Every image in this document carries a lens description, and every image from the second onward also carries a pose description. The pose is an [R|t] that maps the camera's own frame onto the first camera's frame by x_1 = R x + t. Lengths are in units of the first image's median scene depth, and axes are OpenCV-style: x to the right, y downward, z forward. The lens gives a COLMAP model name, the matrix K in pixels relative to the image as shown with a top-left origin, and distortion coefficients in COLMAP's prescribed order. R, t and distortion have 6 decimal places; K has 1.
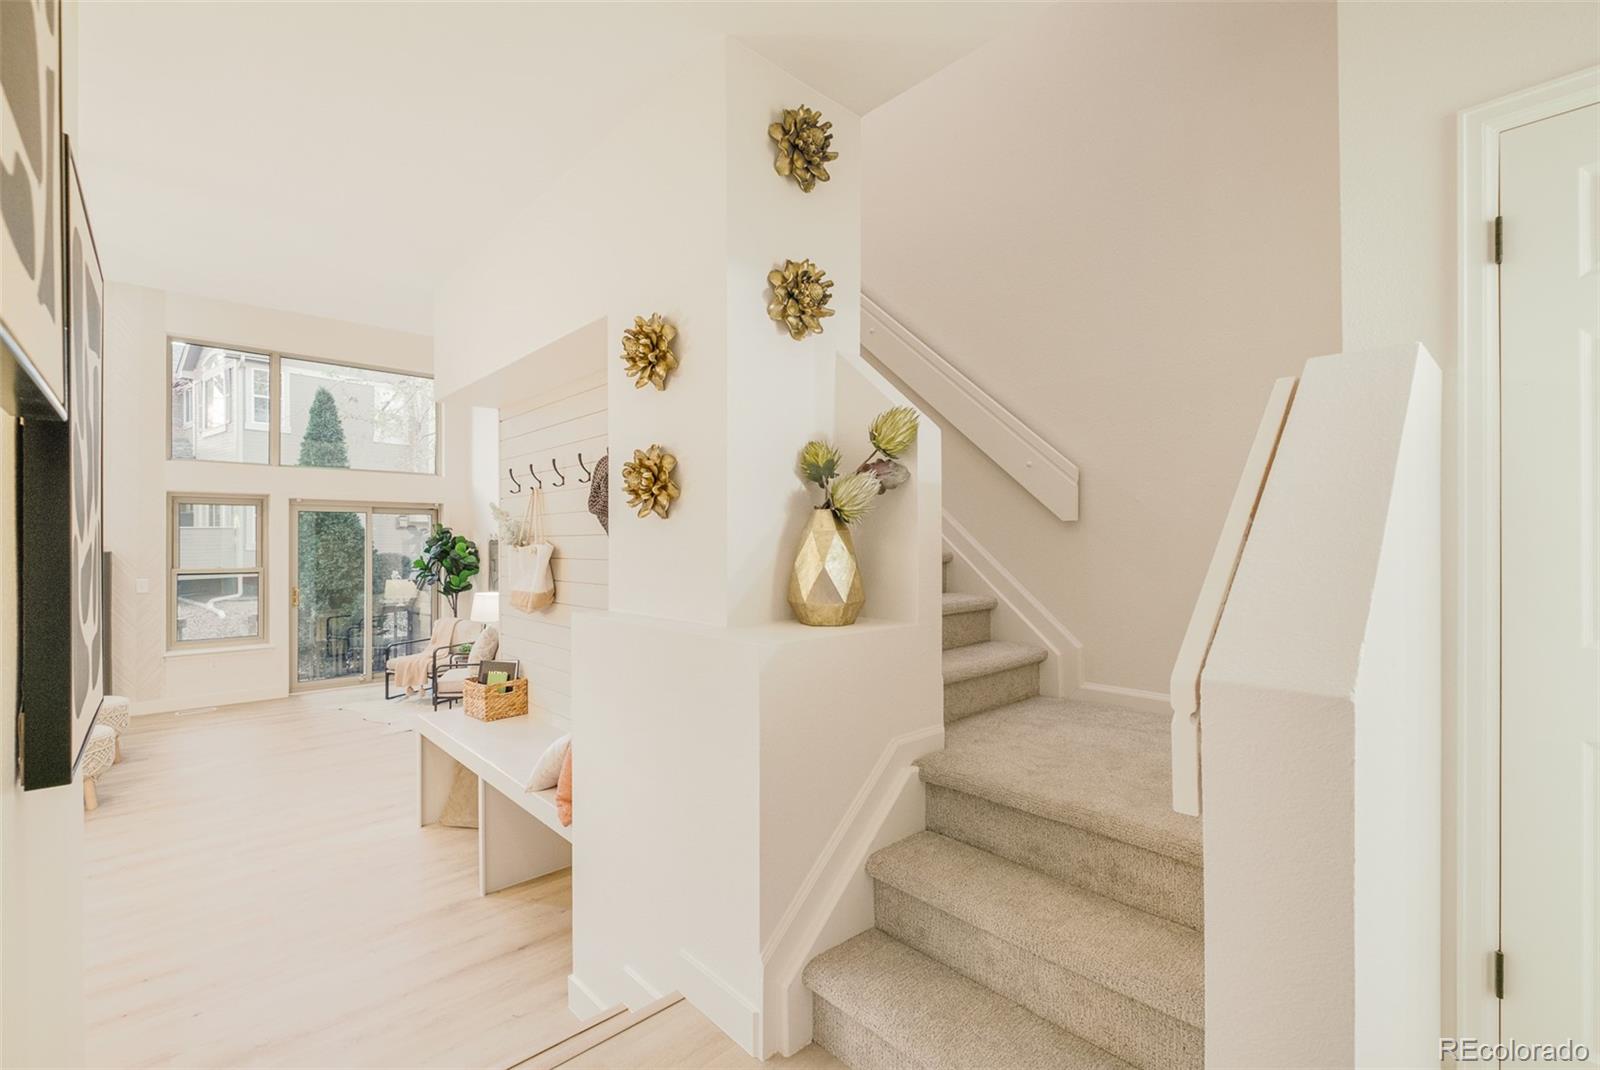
lens RADIAL K [[695.0, 0, 780.5], [0, 695.0, 536.8], [0, 0, 1]] dist [-0.009104, -0.000207]
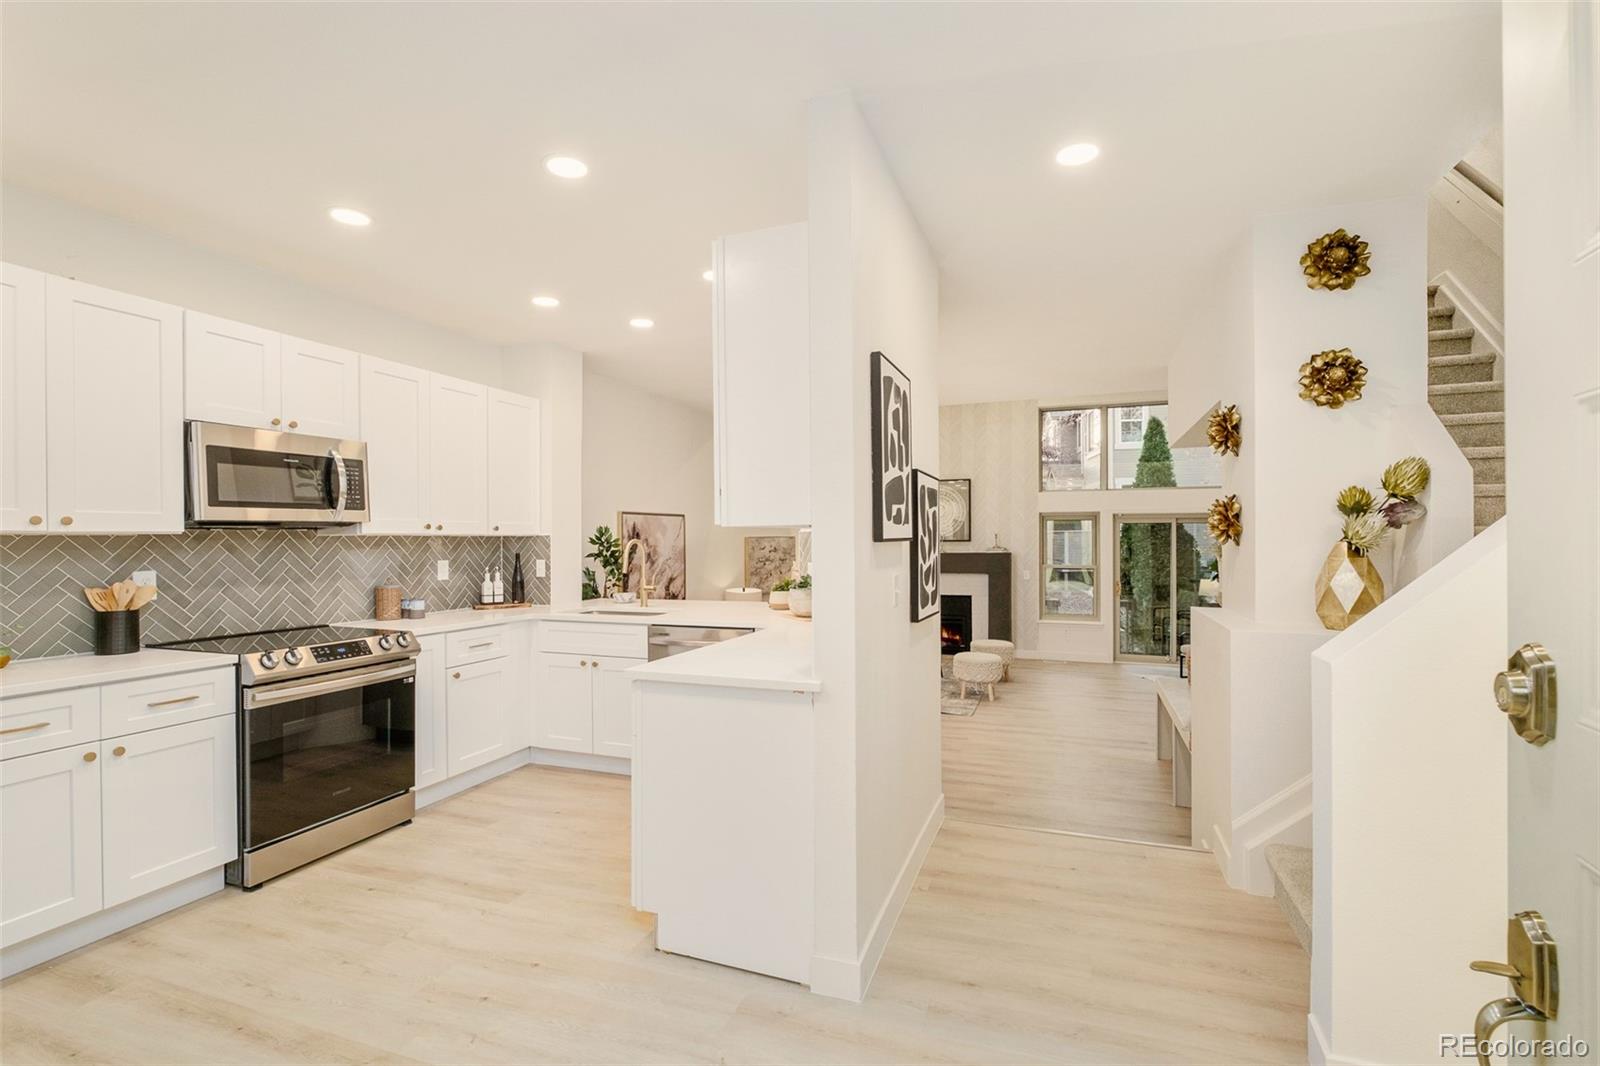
lens RADIAL K [[709.9, 0, 801.3], [0, 709.9, 537.4], [0, 0, 1]] dist [-0.004562, -0.000369]
pose [[0.452569, -0.000348, -0.891729, 0.758847], [0.004454, 0.999988, 0.001870, -0.051933], [0.891718, -0.004818, 0.452565, -0.488430]]
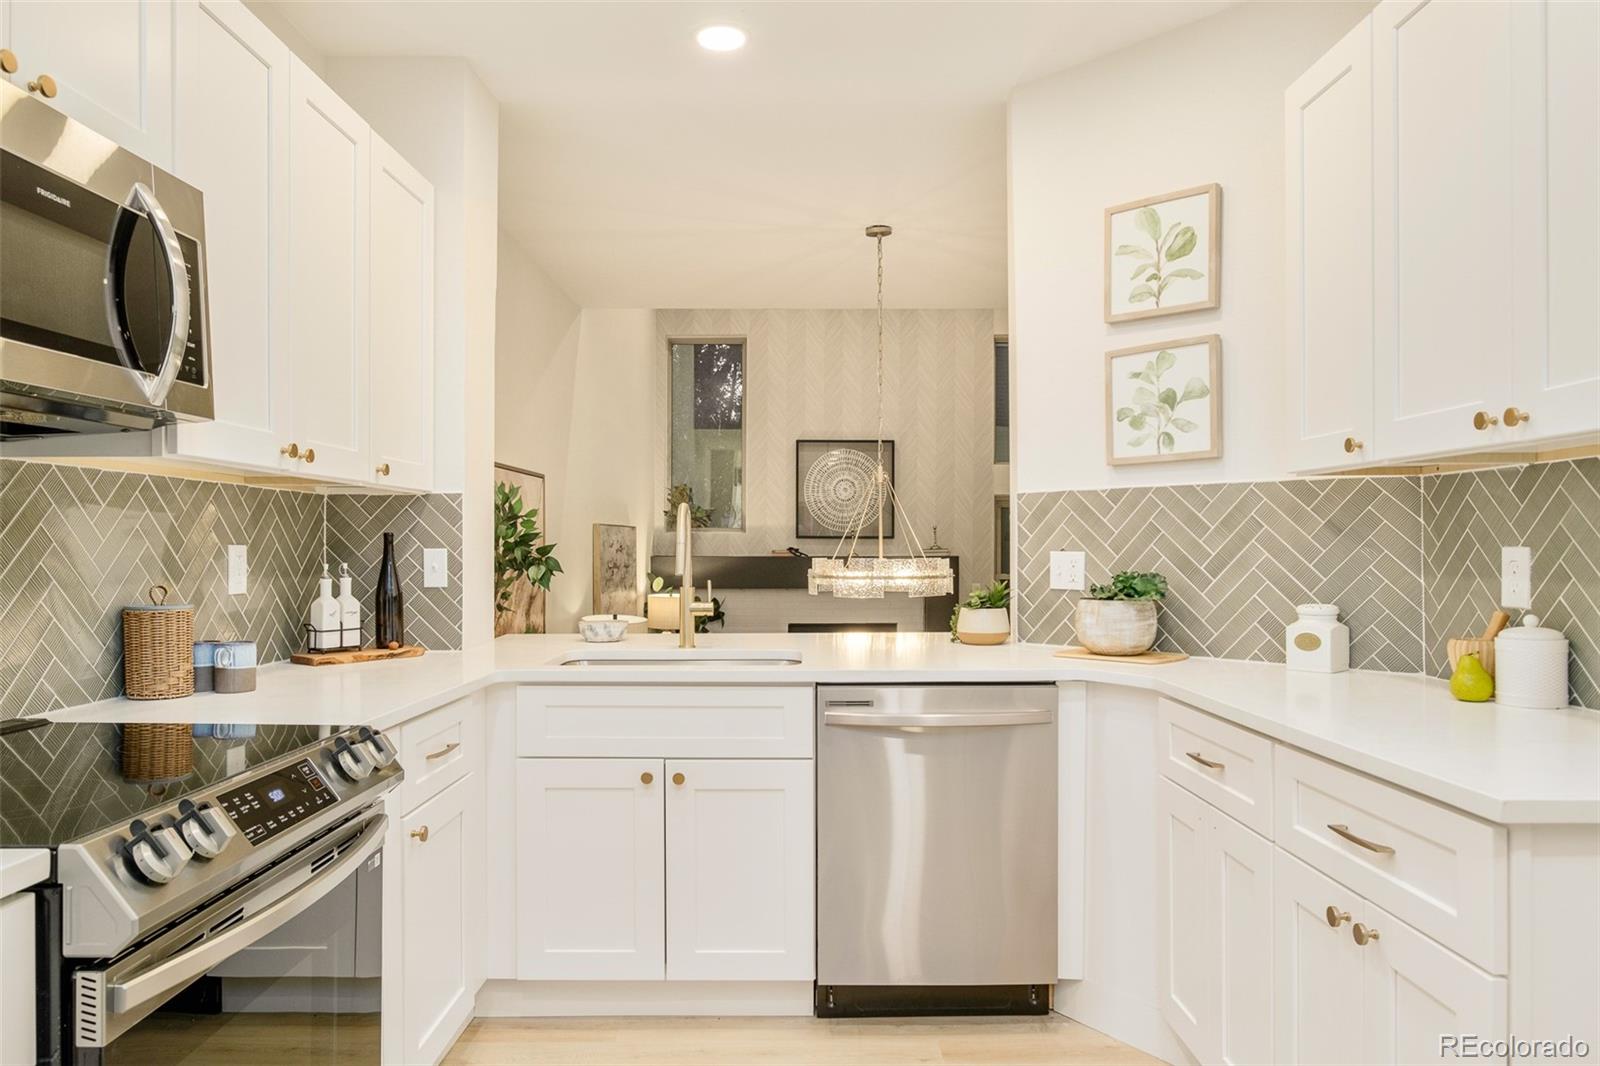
lens RADIAL K [[1057.0, 0, 794.5], [0, 1057.0, 545.2], [0, 0, 1]] dist [-0.006212, 0.000904]
pose [[0.730766, 0.003095, -0.682621, -0.200526], [-0.002033, 0.999995, 0.002357, 0.007700], [0.682625, -0.000335, 0.730769, -0.929407]]
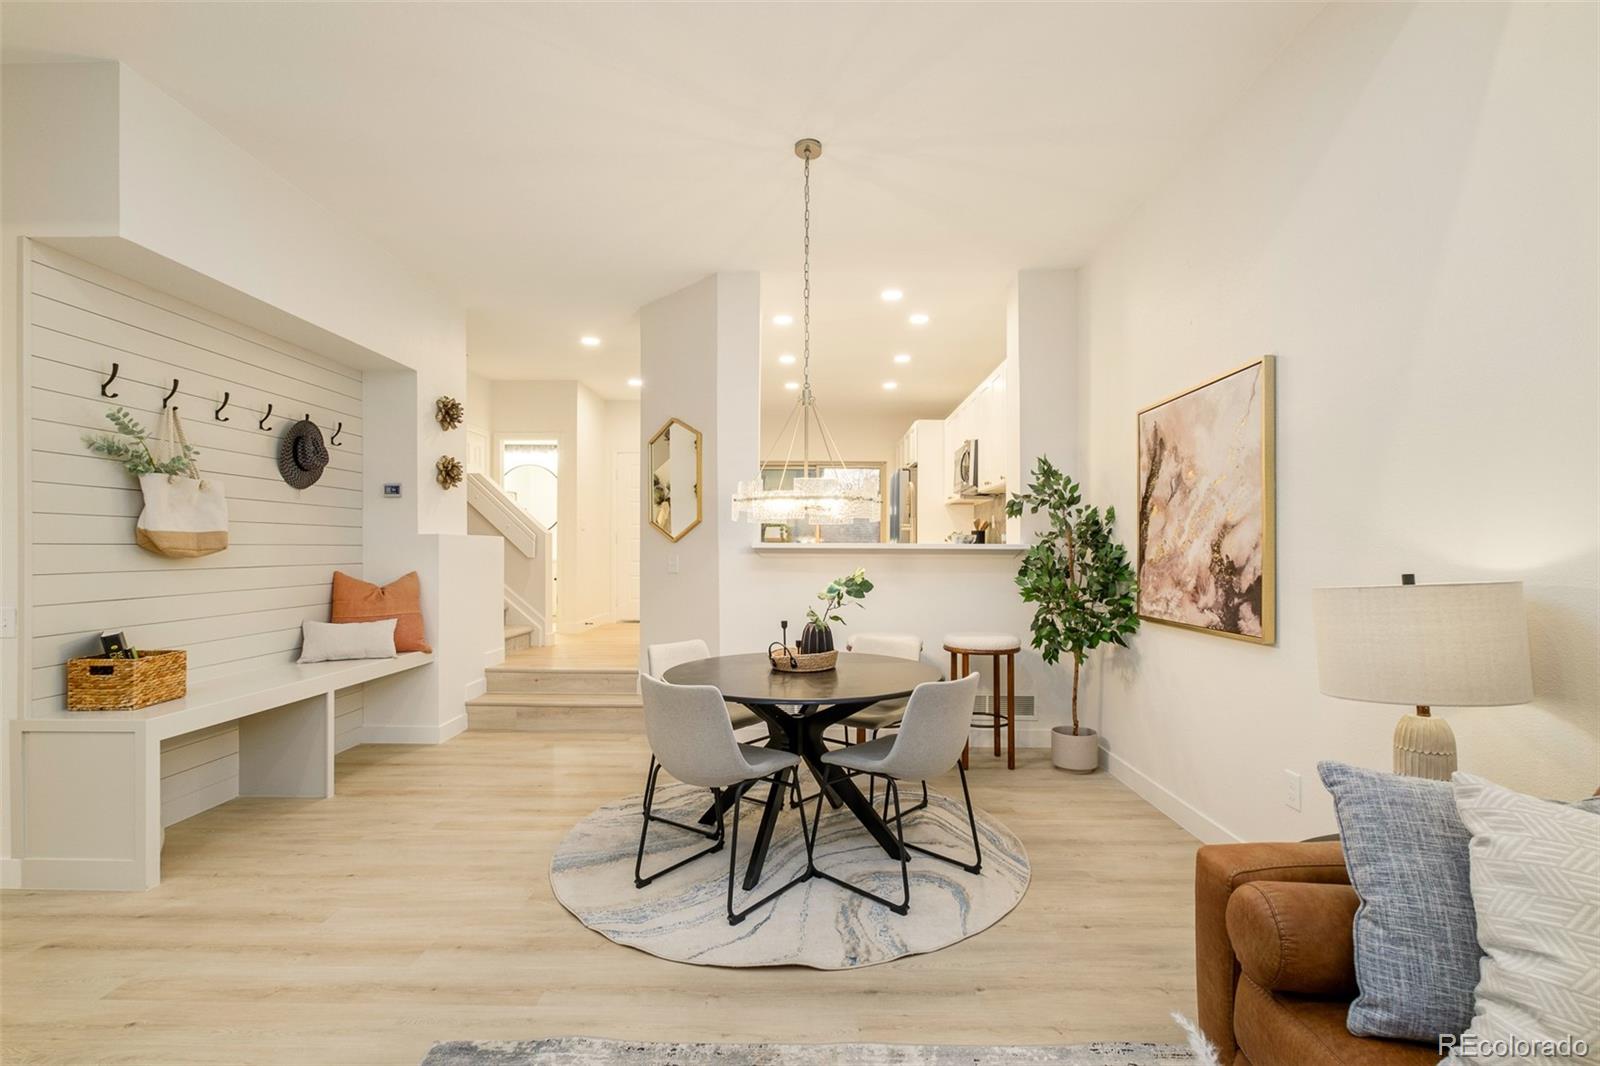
lens RADIAL K [[728.9, 0, 784.4], [0, 728.9, 551.3], [0, 0, 1]] dist [-0.000763, 0.000192]
pose [[-0.722393, 0.005005, 0.691464, -2.642257], [0.001350, 0.999982, -0.005829, 0.188878], [-0.691481, -0.003277, -0.722387, 1.971066]]
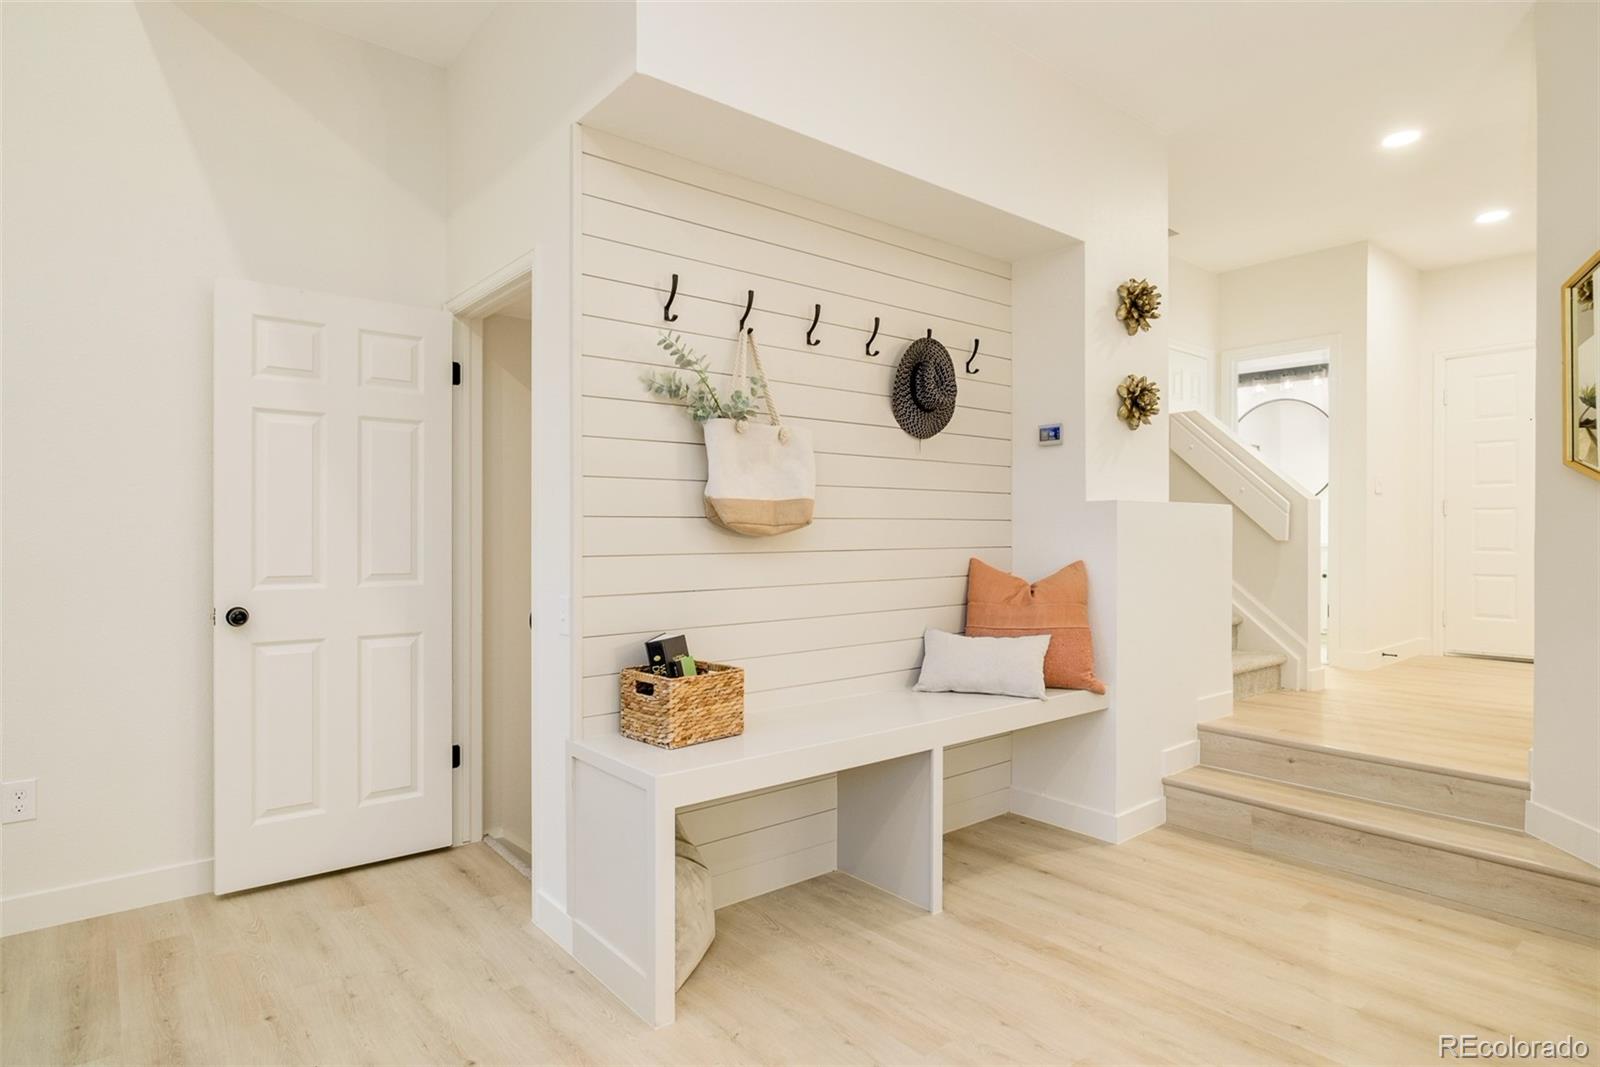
lens RADIAL K [[853.6, 0, 803.9], [0, 853.6, 535.4], [0, 0, 1]] dist [-0.005635, 0.000575]
pose [[0.041580, 0.003083, 0.999130, -1.948703], [-0.004081, 0.999987, -0.002916, 0.194365], [-0.999127, -0.003957, 0.041592, 1.607706]]
